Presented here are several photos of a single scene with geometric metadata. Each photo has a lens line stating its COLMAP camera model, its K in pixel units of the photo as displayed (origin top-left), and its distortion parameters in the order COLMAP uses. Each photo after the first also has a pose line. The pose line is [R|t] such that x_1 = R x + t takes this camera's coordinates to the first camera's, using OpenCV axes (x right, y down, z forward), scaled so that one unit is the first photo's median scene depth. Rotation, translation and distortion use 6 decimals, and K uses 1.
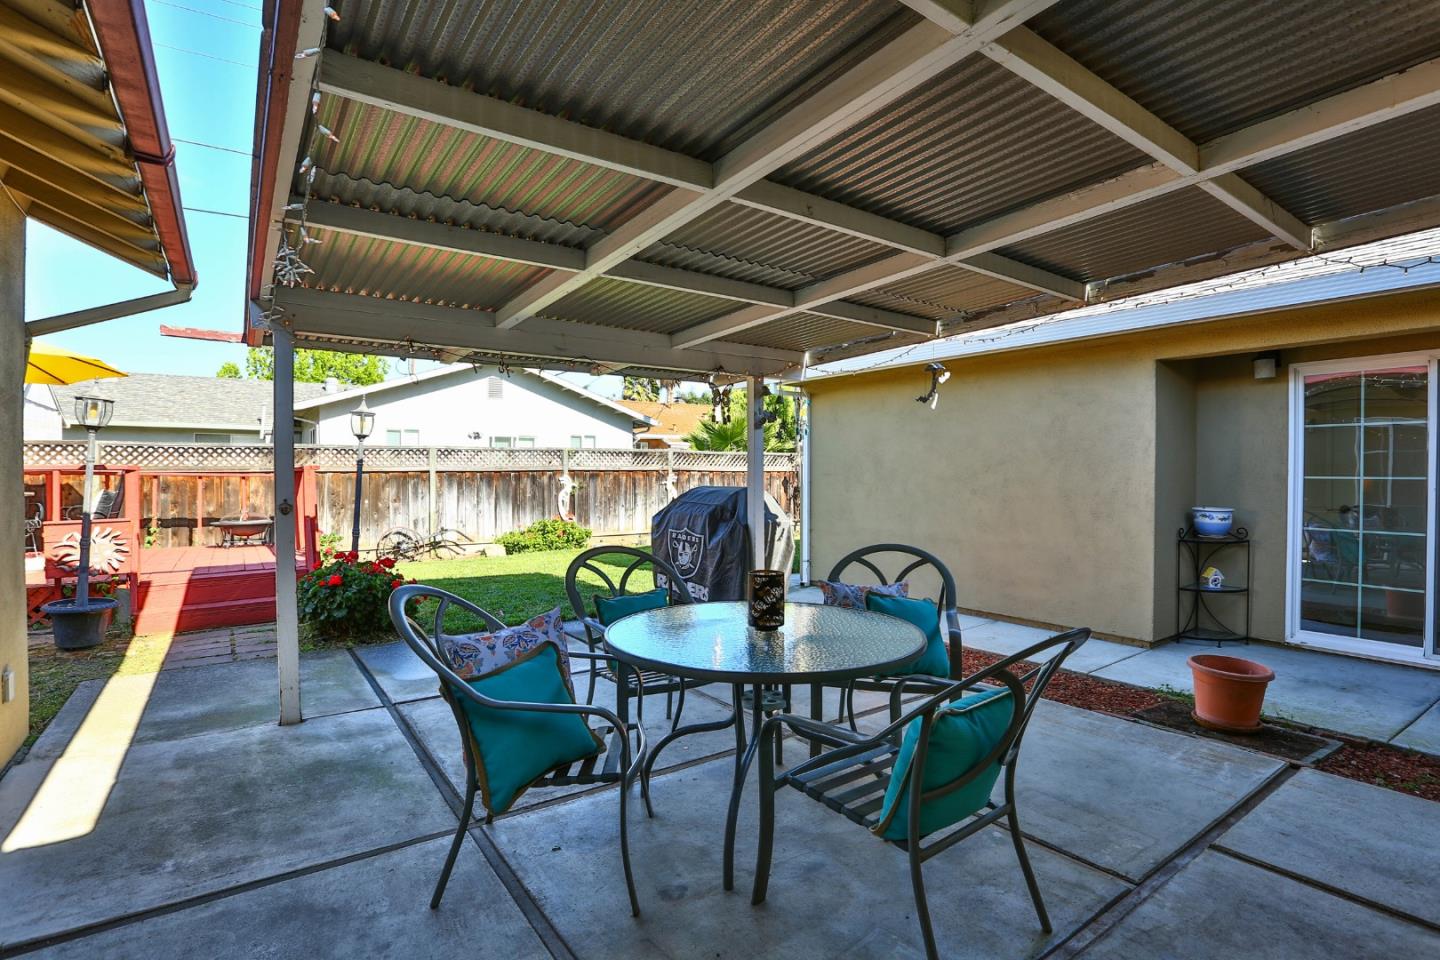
lens RADIAL K [[692.1, 0, 725.0], [0, 692.1, 477.1], [0, 0, 1]] dist [-0.061057, 0.023787]
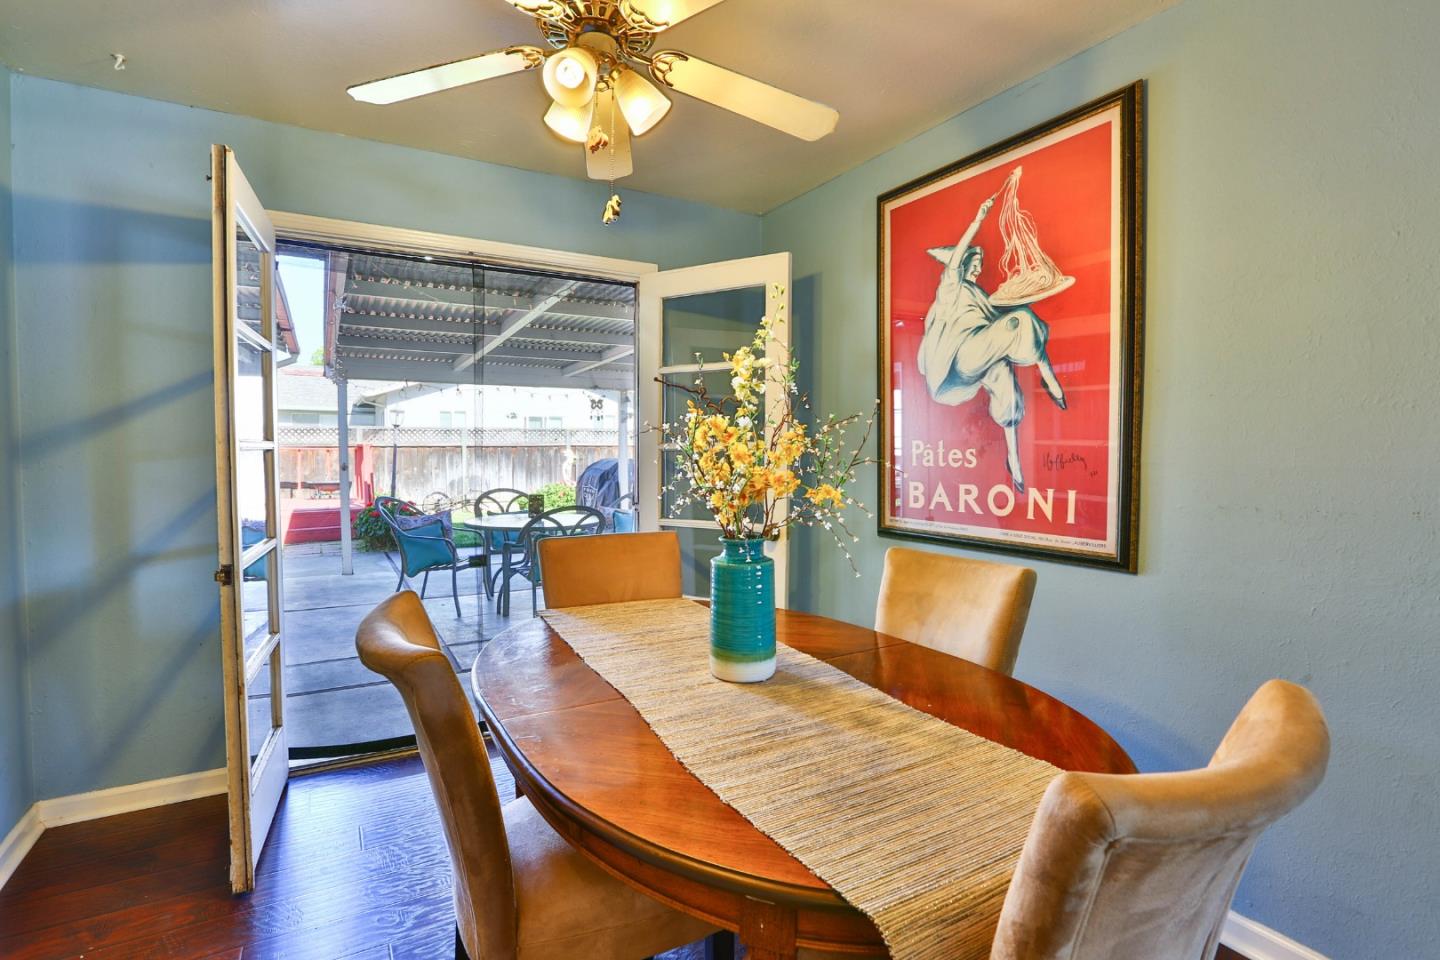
lens RADIAL K [[692.1, 0, 725.0], [0, 692.1, 477.1], [0, 0, 1]] dist [-0.061057, 0.023787]
pose [[0.995317, 0.008974, -0.096252, 0.219545], [-0.005249, 0.999230, 0.038890, -0.003600], [0.096527, -0.038203, 0.994597, -0.294988]]
